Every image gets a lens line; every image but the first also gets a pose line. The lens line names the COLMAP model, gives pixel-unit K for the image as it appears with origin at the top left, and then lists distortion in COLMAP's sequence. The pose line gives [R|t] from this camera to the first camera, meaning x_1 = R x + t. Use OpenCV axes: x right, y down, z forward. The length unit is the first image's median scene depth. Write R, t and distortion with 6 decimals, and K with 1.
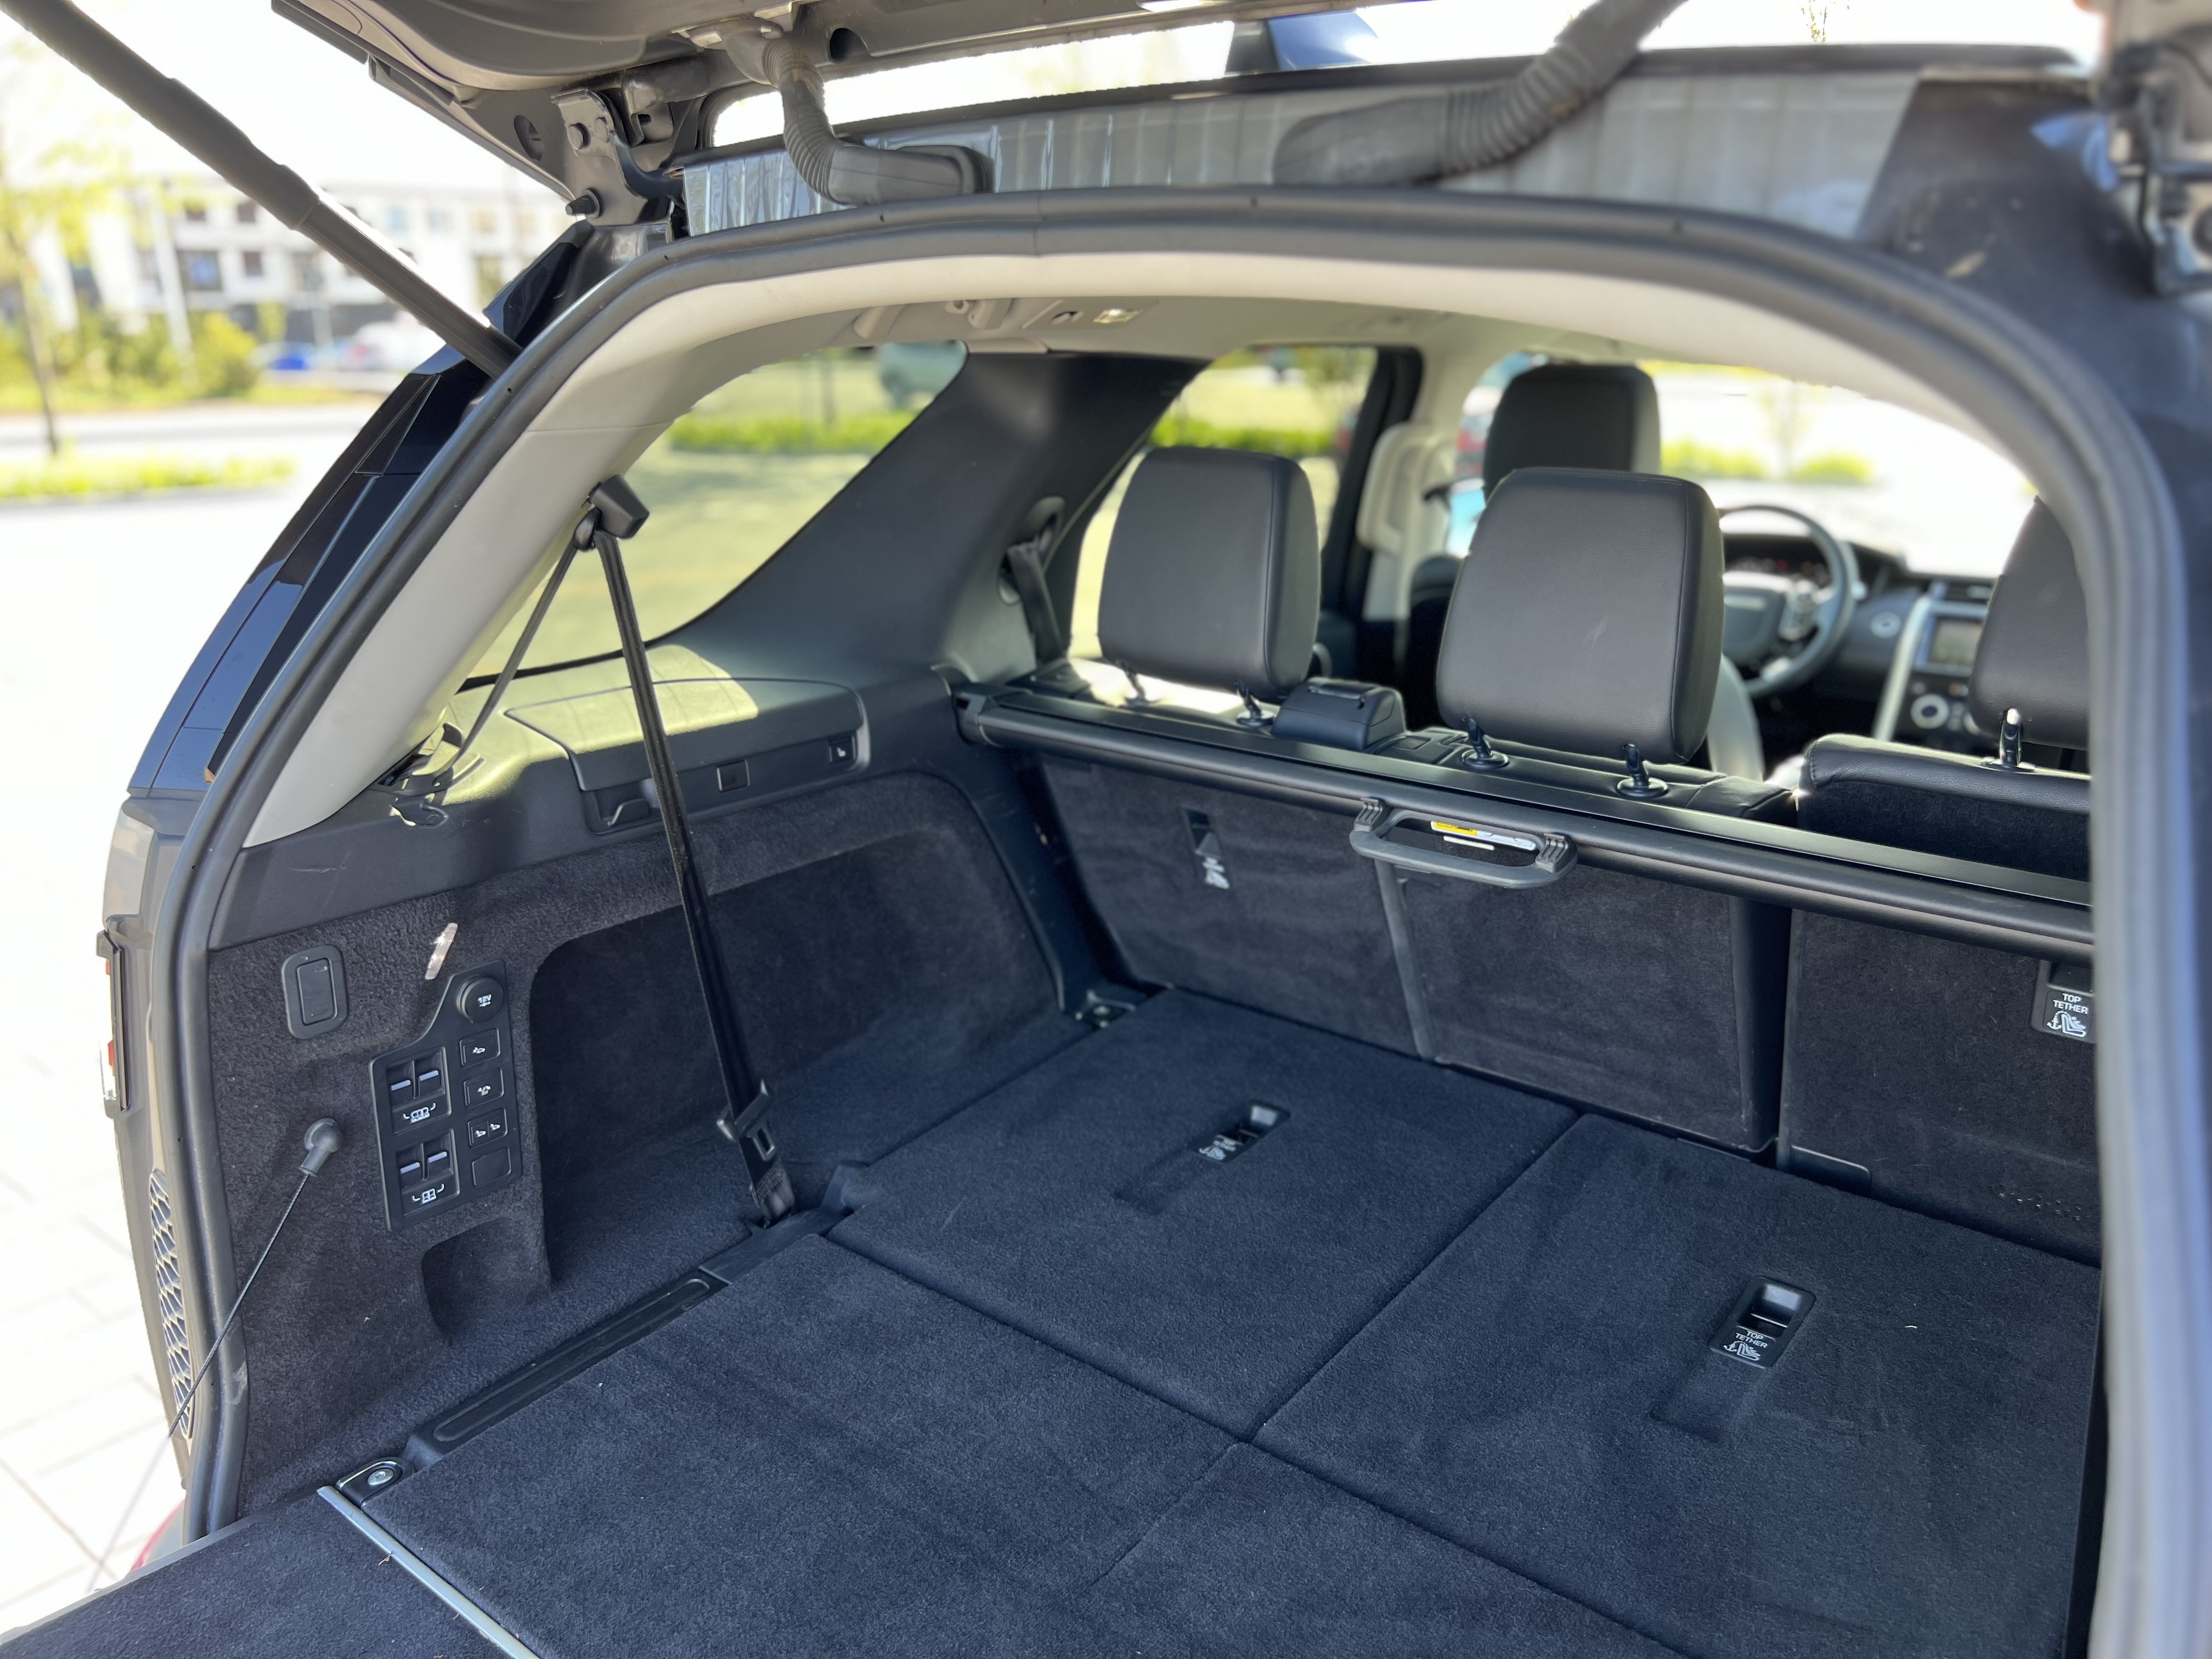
lens RADIAL K [[1658.7, 0, 1102.7], [0, 1658.7, 832.4], [0, 0, 1]] dist [0.020239, -0.000519]
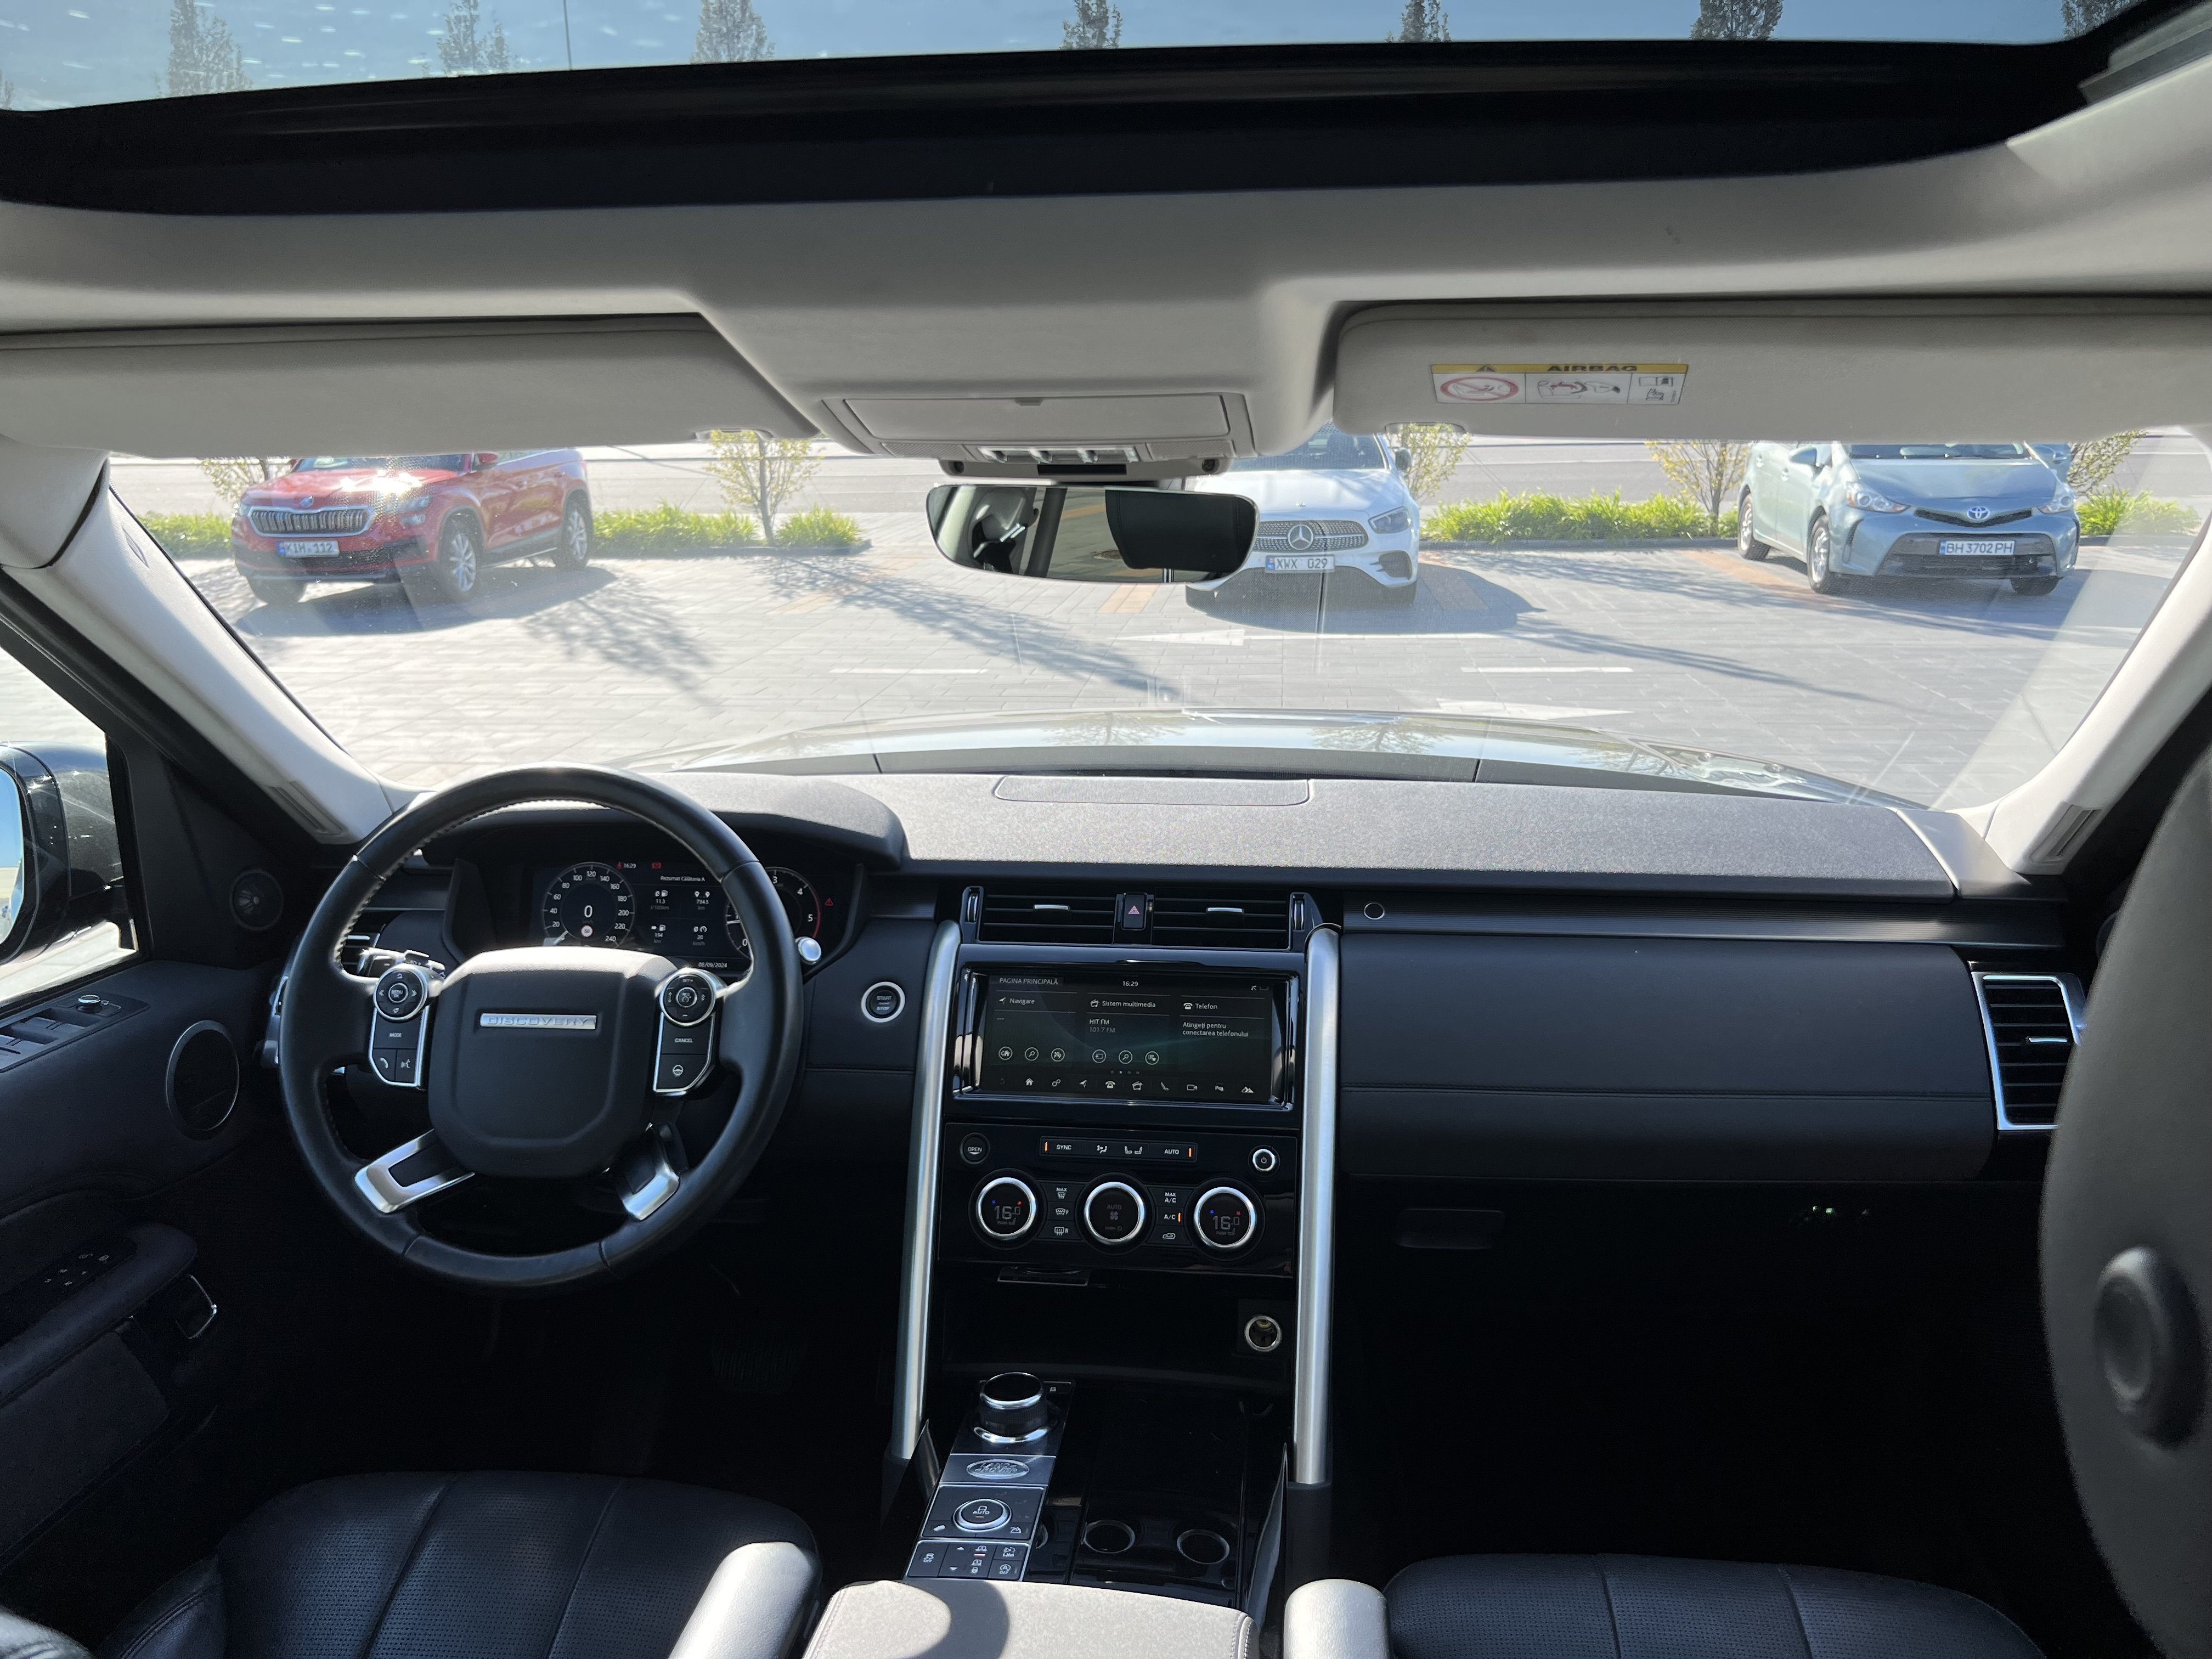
lens RADIAL K [[1658.7, 0, 1109.5], [0, 1658.7, 832.2], [0, 0, 1]] dist [0.020239, -0.000519]
pose [[0.847526, -0.161964, 0.505438, 0.304643], [0.177182, 0.984009, 0.018218, -0.167234], [-0.500307, 0.074114, 0.862670, 0.584481]]
